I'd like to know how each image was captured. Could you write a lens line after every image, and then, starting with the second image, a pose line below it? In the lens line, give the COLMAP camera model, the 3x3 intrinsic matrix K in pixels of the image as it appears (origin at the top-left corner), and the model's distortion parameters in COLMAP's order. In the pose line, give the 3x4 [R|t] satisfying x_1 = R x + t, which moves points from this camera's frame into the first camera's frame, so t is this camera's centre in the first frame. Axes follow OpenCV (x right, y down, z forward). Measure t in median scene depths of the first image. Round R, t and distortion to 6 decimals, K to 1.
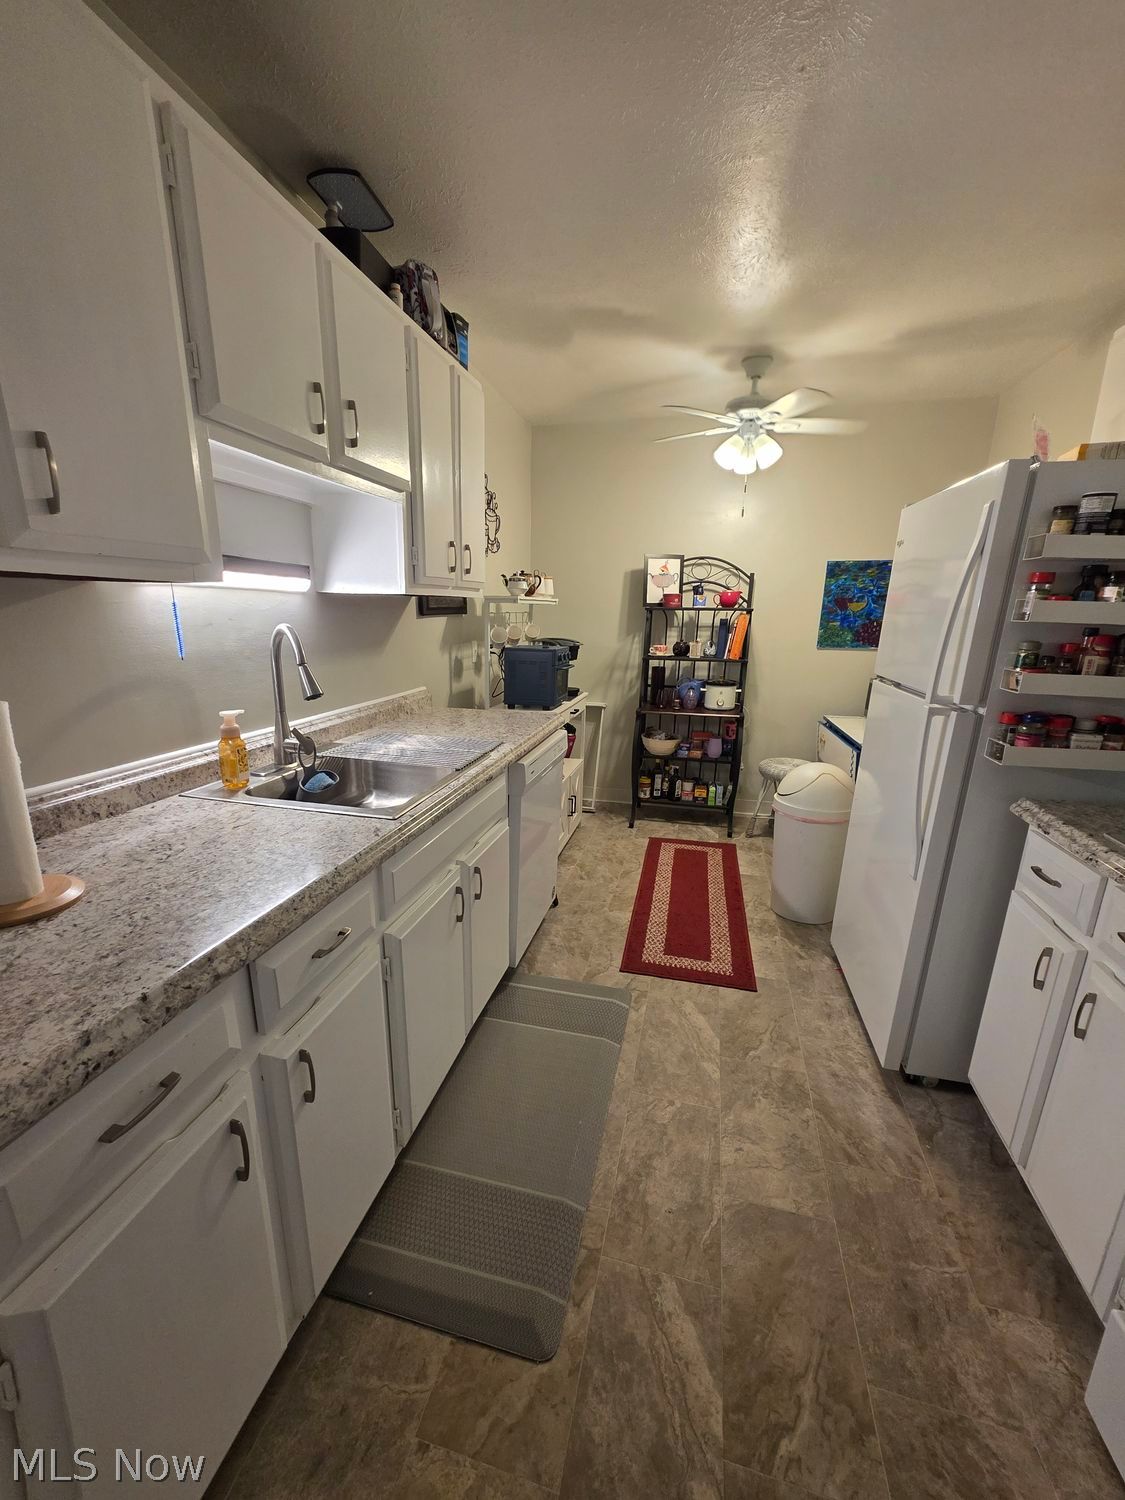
lens RADIAL K [[601.5, 0, 588.3], [0, 601.5, 787.5], [0, 0, 1]] dist [0.000641, 0.003204]
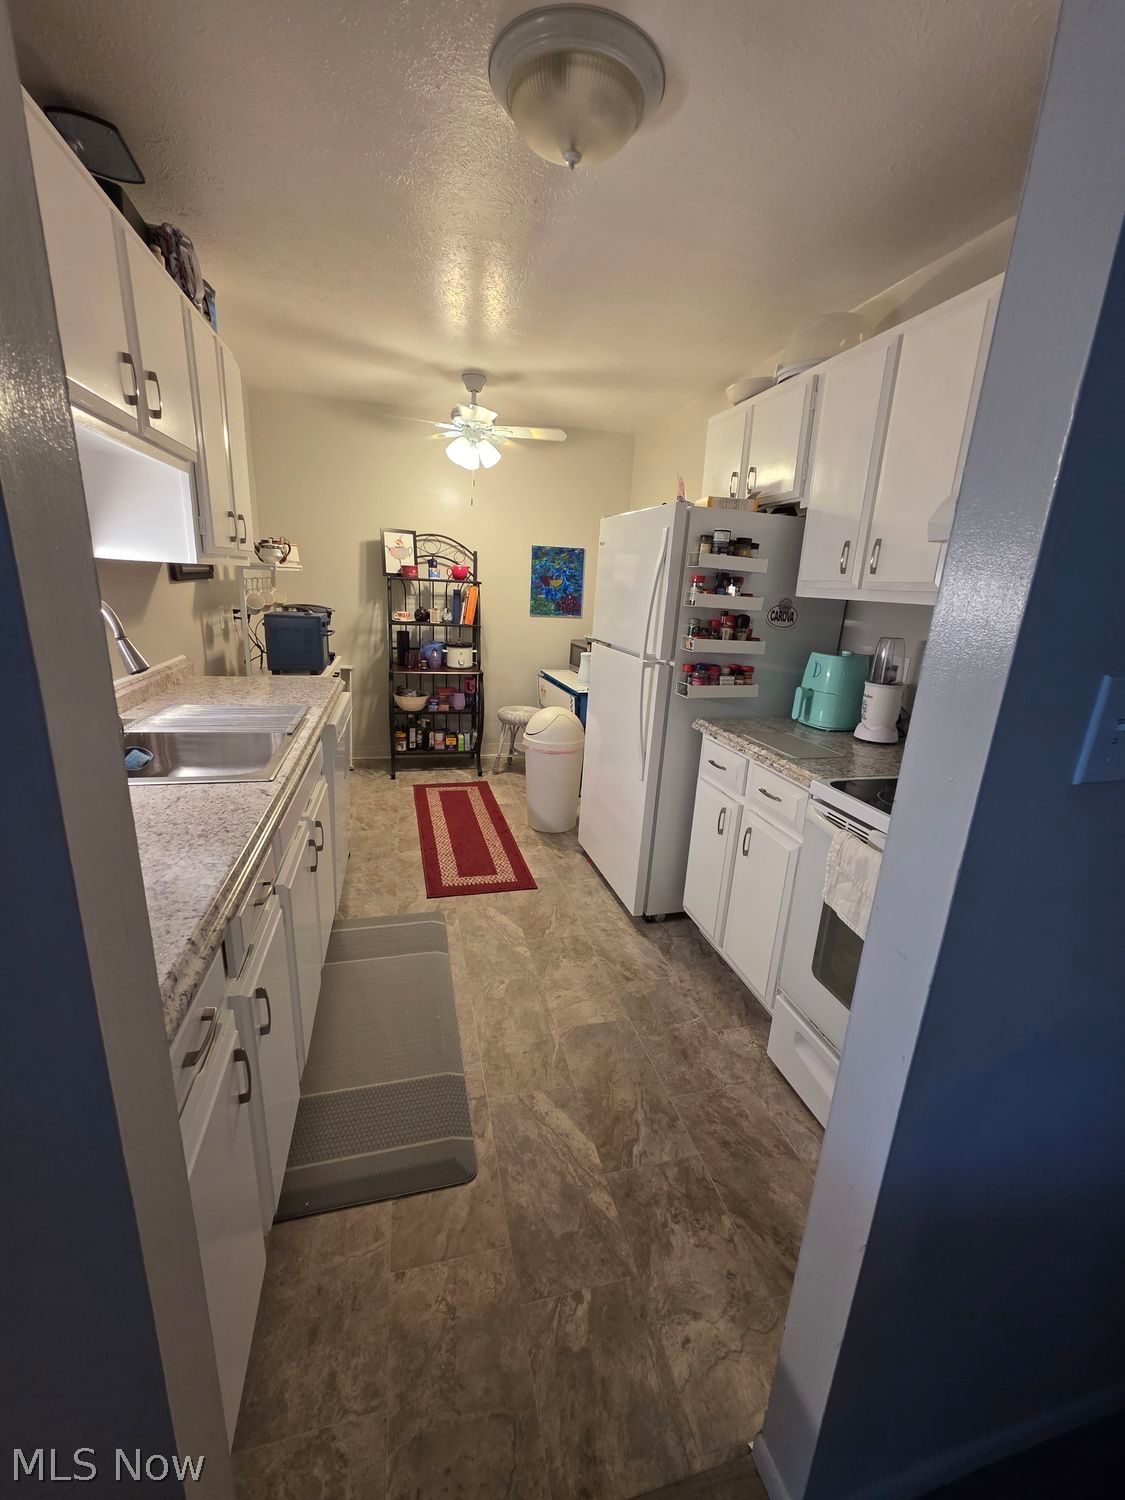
lens RADIAL K [[601.5, 0, 560.9], [0, 601.5, 749.2], [0, 0, 1]] dist [0.000641, 0.003204]
pose [[0.867389, -0.101726, 0.487122, -0.333716], [0.096999, 0.994669, 0.034997, 0.007201], [-0.488085, 0.016894, 0.872632, -0.175979]]
